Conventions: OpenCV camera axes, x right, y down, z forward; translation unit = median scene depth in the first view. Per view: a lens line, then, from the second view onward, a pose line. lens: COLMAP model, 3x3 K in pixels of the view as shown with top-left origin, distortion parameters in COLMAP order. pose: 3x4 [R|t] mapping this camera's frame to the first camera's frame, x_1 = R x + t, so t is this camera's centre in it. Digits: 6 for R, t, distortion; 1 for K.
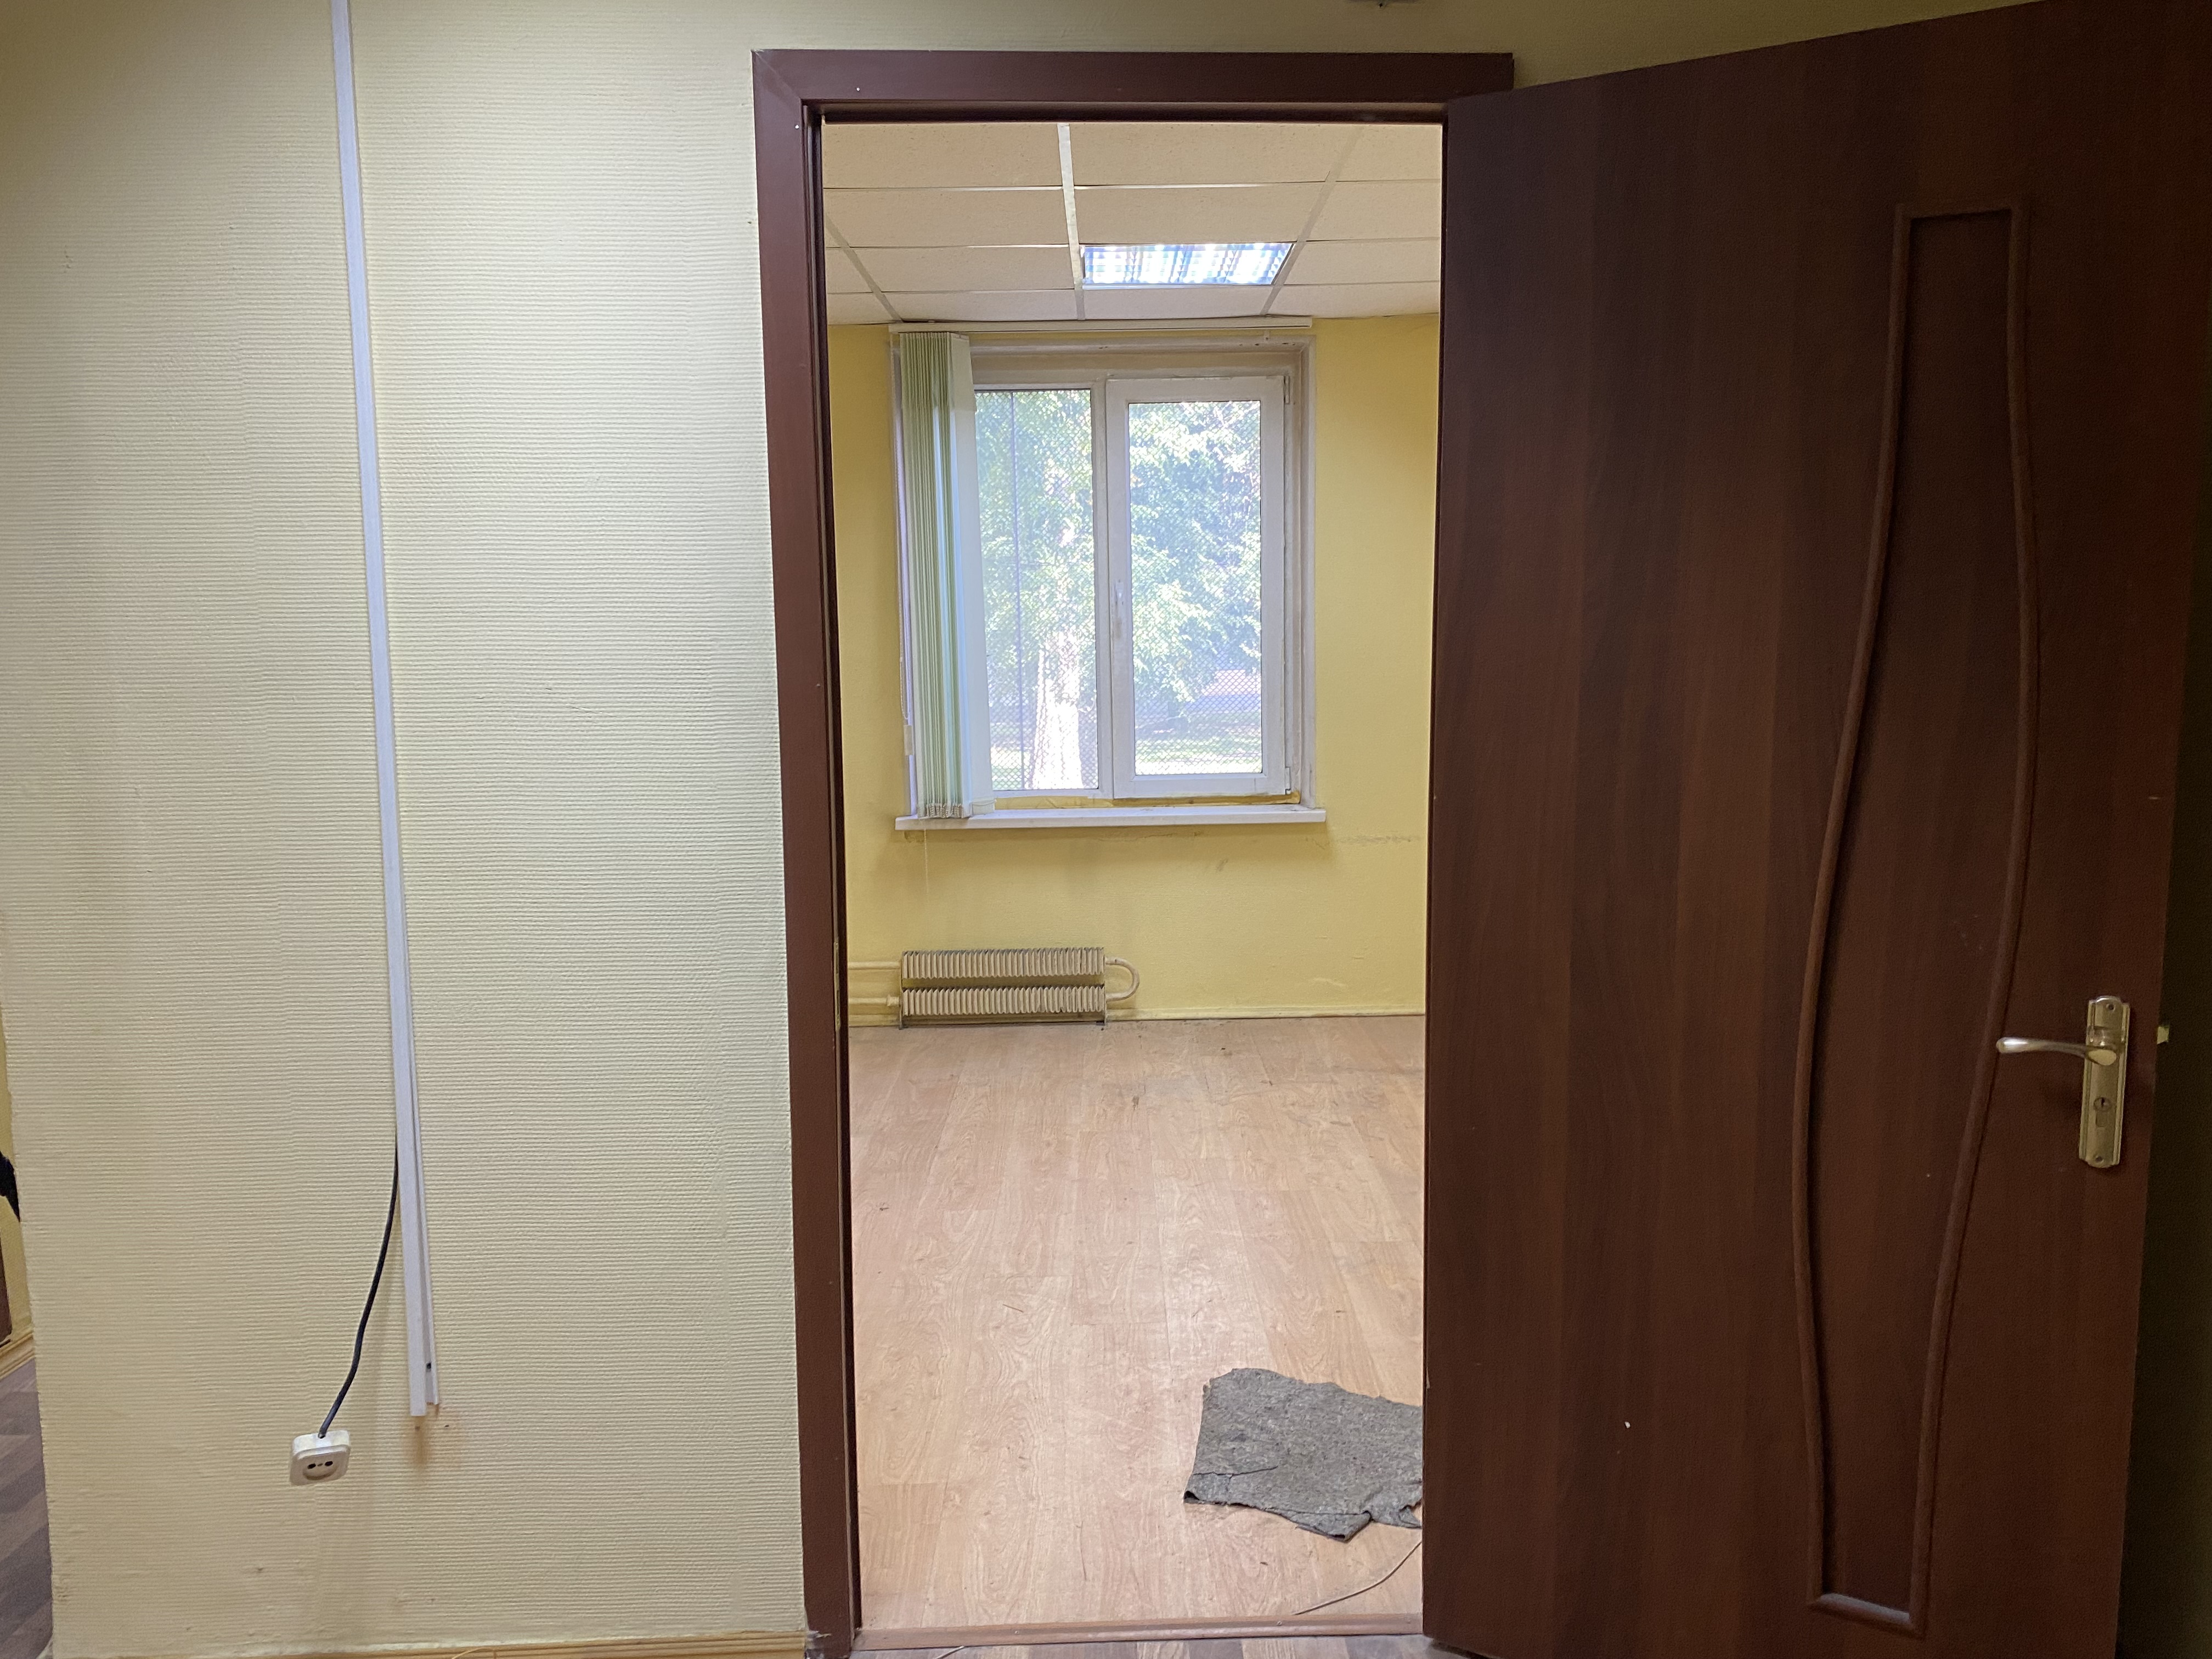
lens RADIAL K [[1693.1, 0, 1106.0], [0, 1693.1, 829.5], [0, 0, 1]] dist [0.188106, -0.000298]
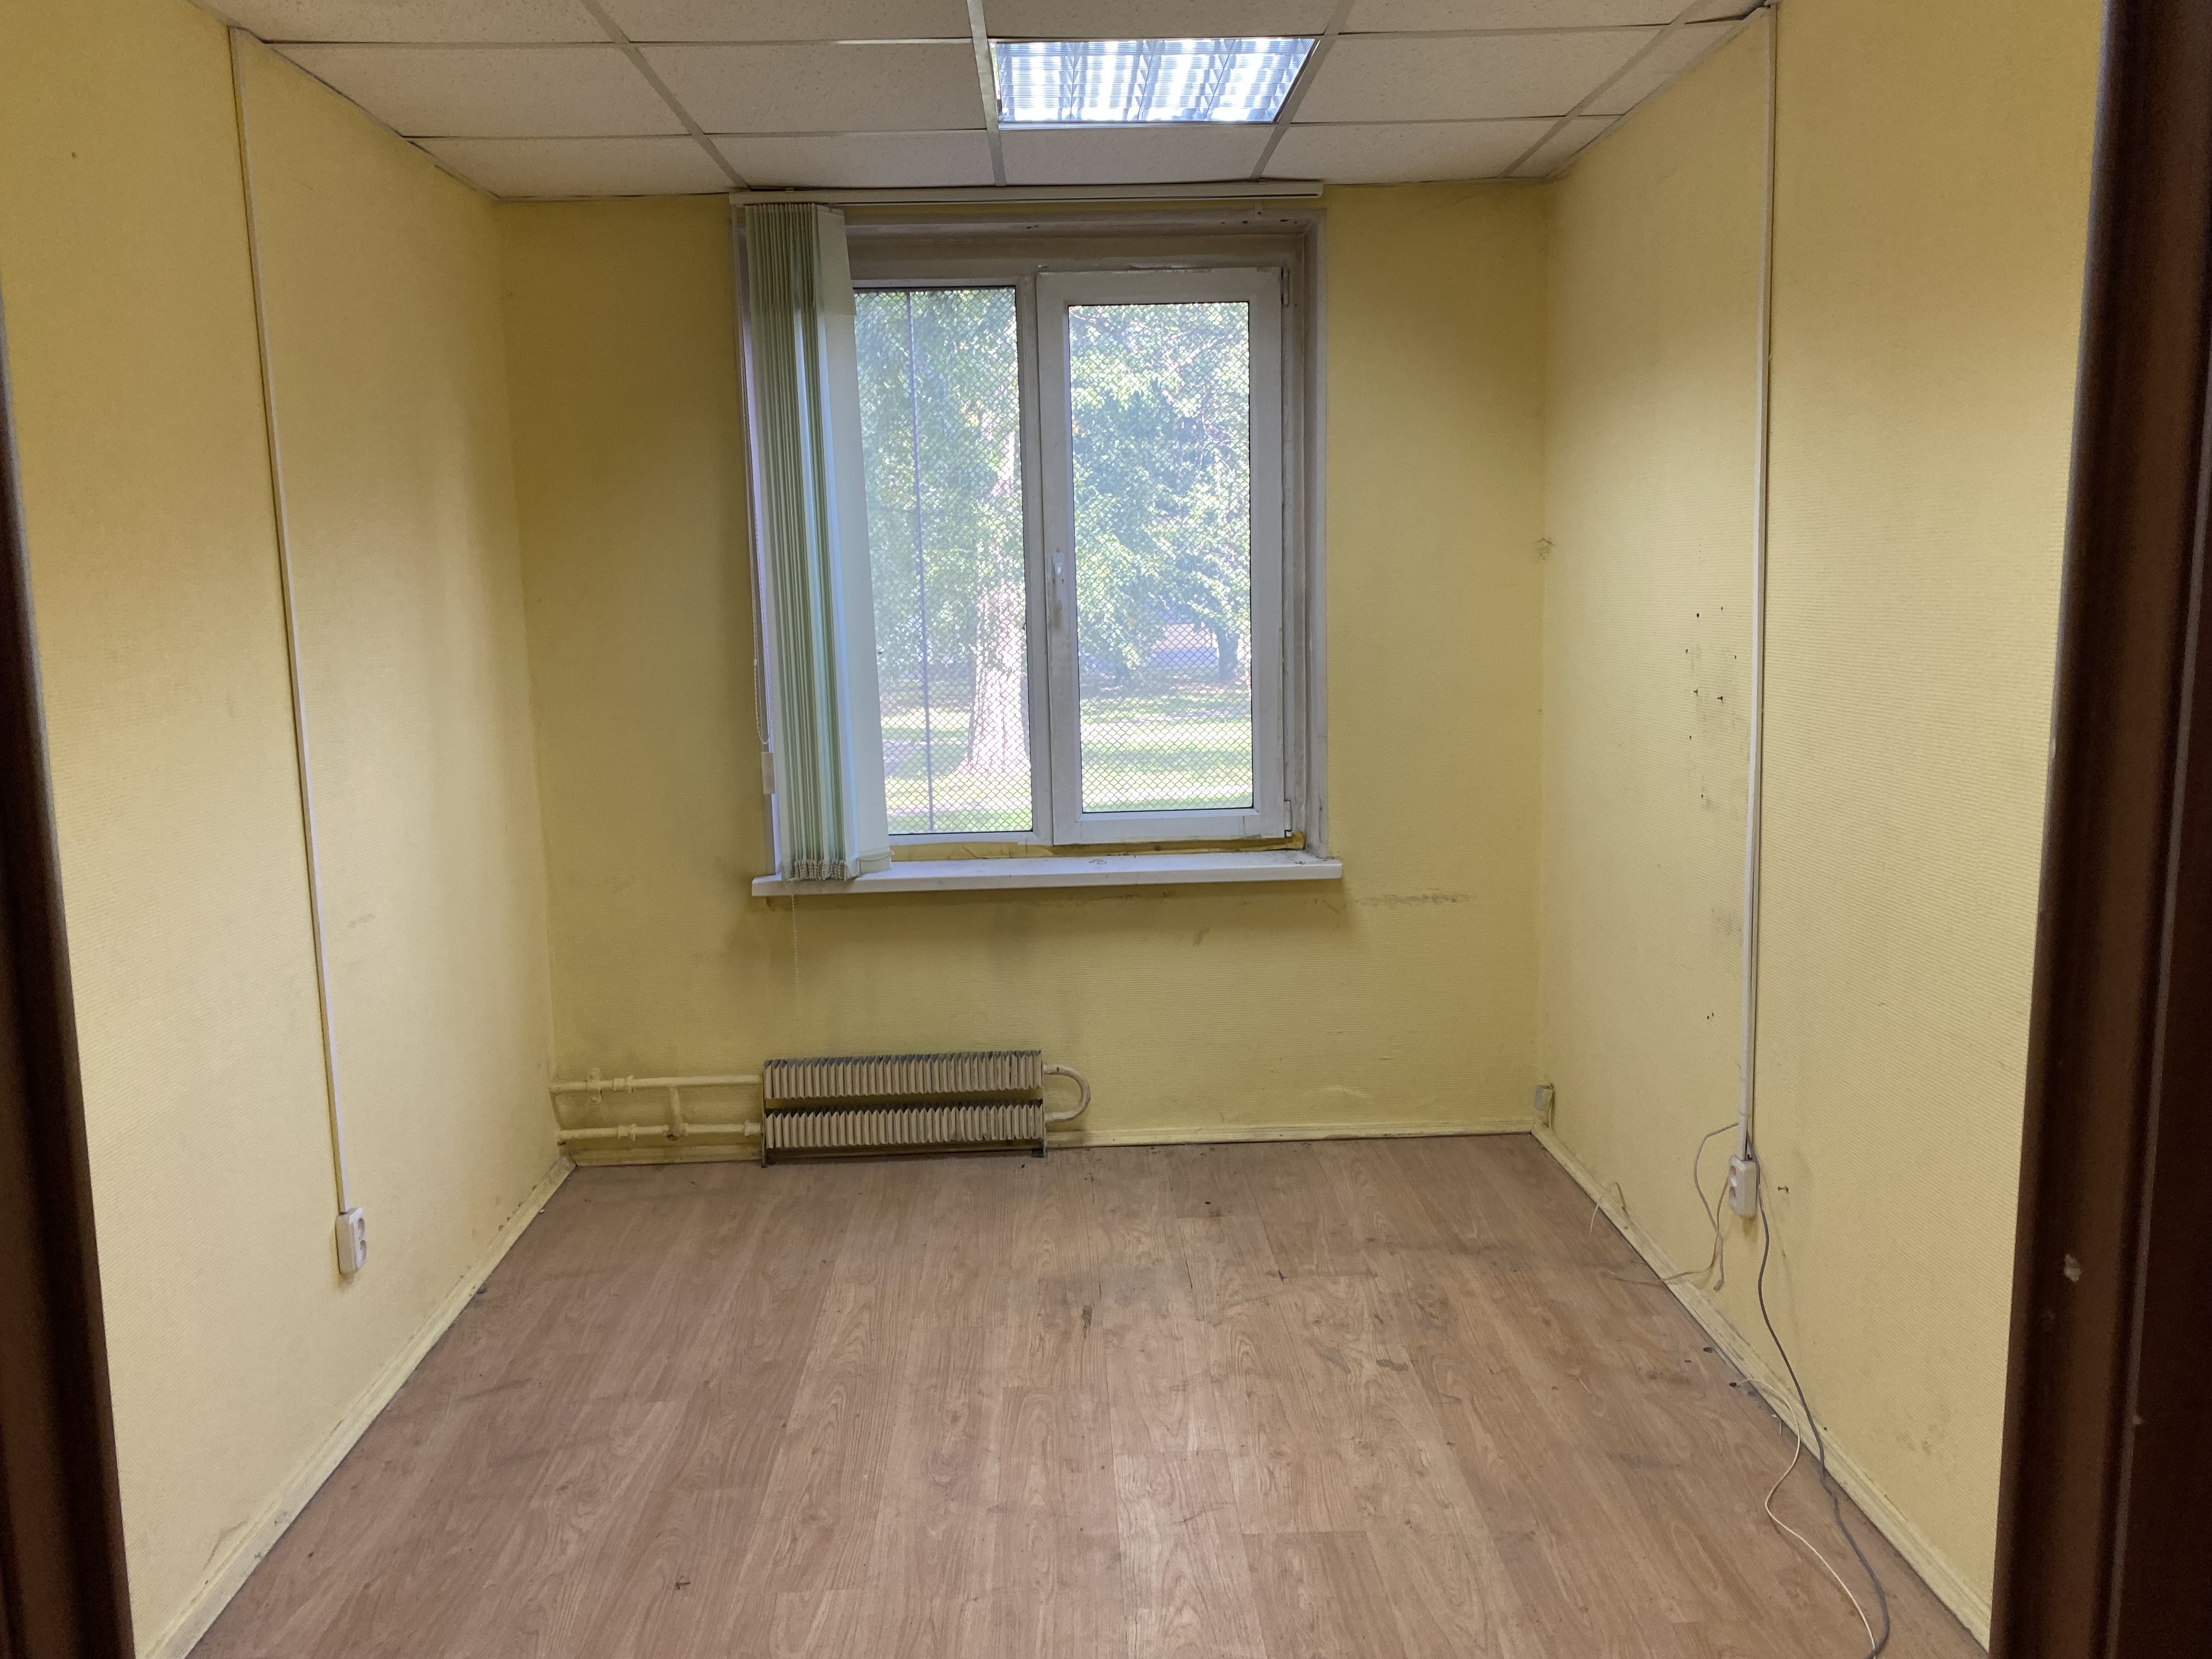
lens RADIAL K [[1696.2, 0, 1080.2], [0, 1696.2, 817.8], [0, 0, 1]] dist [0.110028, -0.001128]
pose [[0.999824, -0.009137, 0.016394, 0.004585], [0.008781, 0.999727, 0.021668, -0.048512], [-0.016588, -0.021521, 0.999631, 0.274428]]
